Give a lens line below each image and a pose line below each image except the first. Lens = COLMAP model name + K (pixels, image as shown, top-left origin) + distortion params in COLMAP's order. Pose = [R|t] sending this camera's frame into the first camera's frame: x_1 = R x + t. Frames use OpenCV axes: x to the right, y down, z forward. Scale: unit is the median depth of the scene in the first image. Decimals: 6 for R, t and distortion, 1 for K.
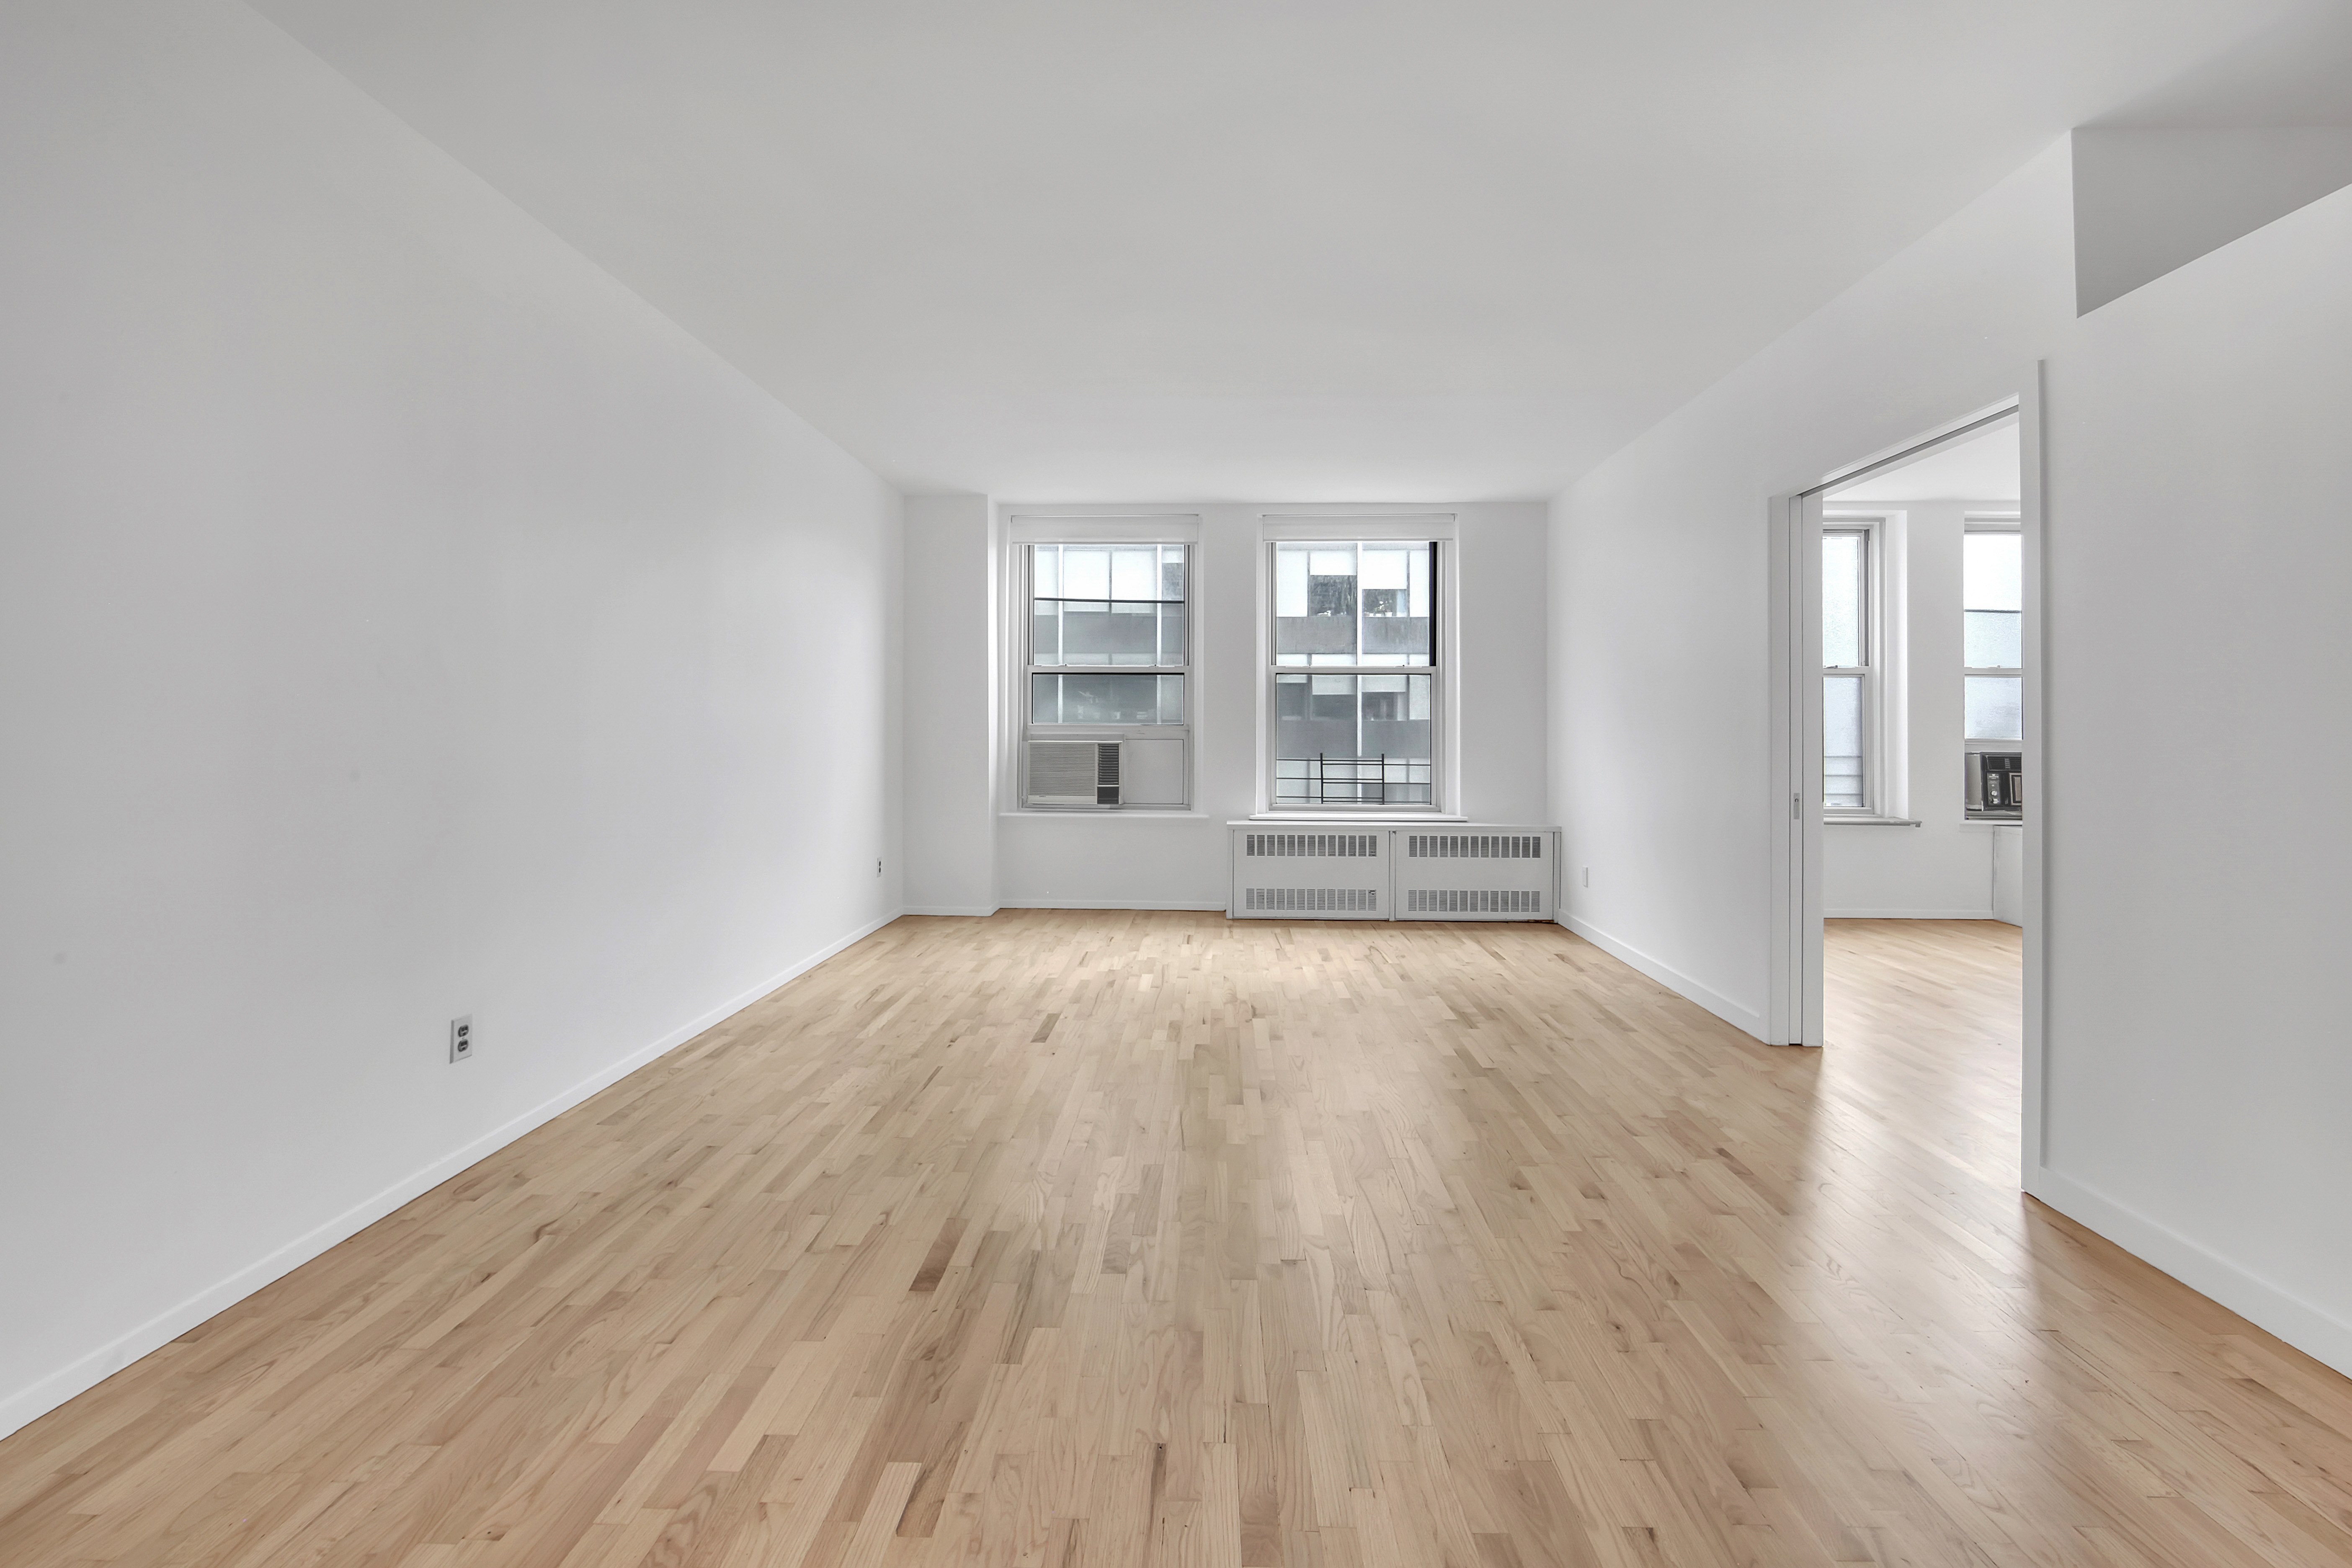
lens RADIAL K [[944.1, 0, 1176.0], [0, 944.1, 784.0], [0, 0, 1]] dist [0.000308, 0.000014]
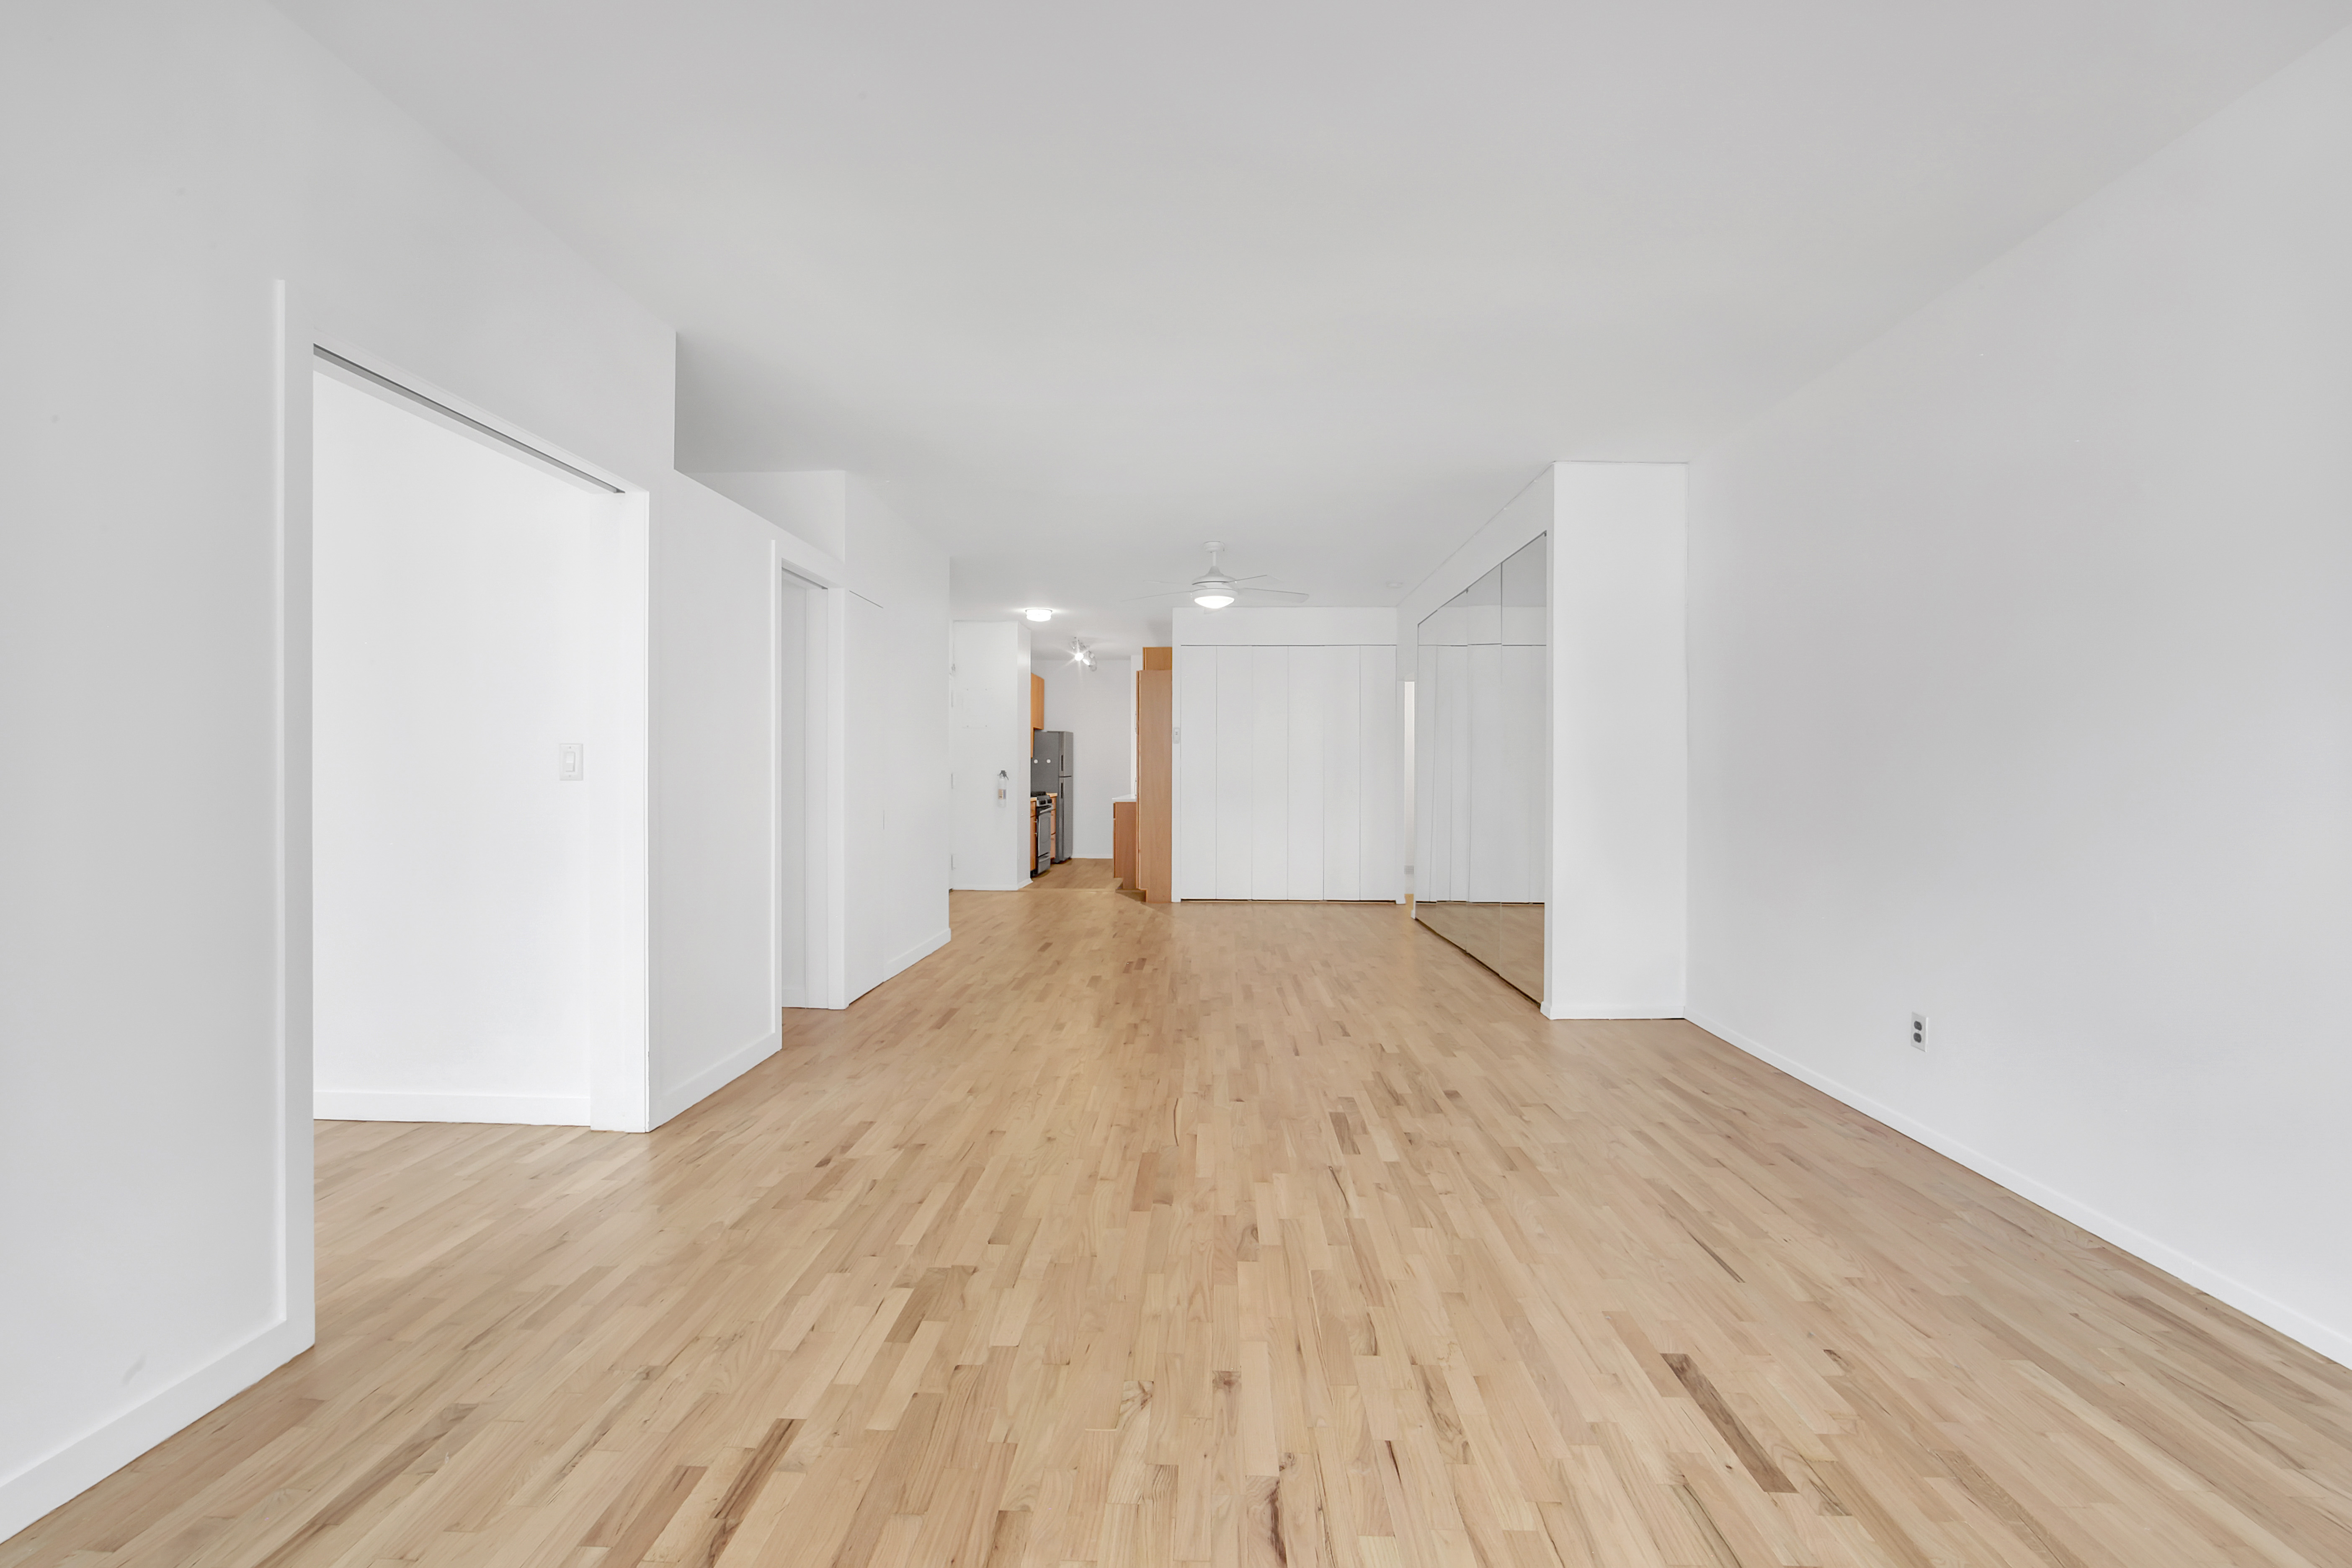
lens RADIAL K [[944.1, 0, 1176.0], [0, 944.1, 784.0], [0, 0, 1]] dist [0.000308, 0.000014]
pose [[-0.999929, -0.010349, -0.005963, 0.227205], [-0.010740, 0.997507, 0.069748, -0.133582], [0.005226, 0.069807, -0.997547, 2.389329]]
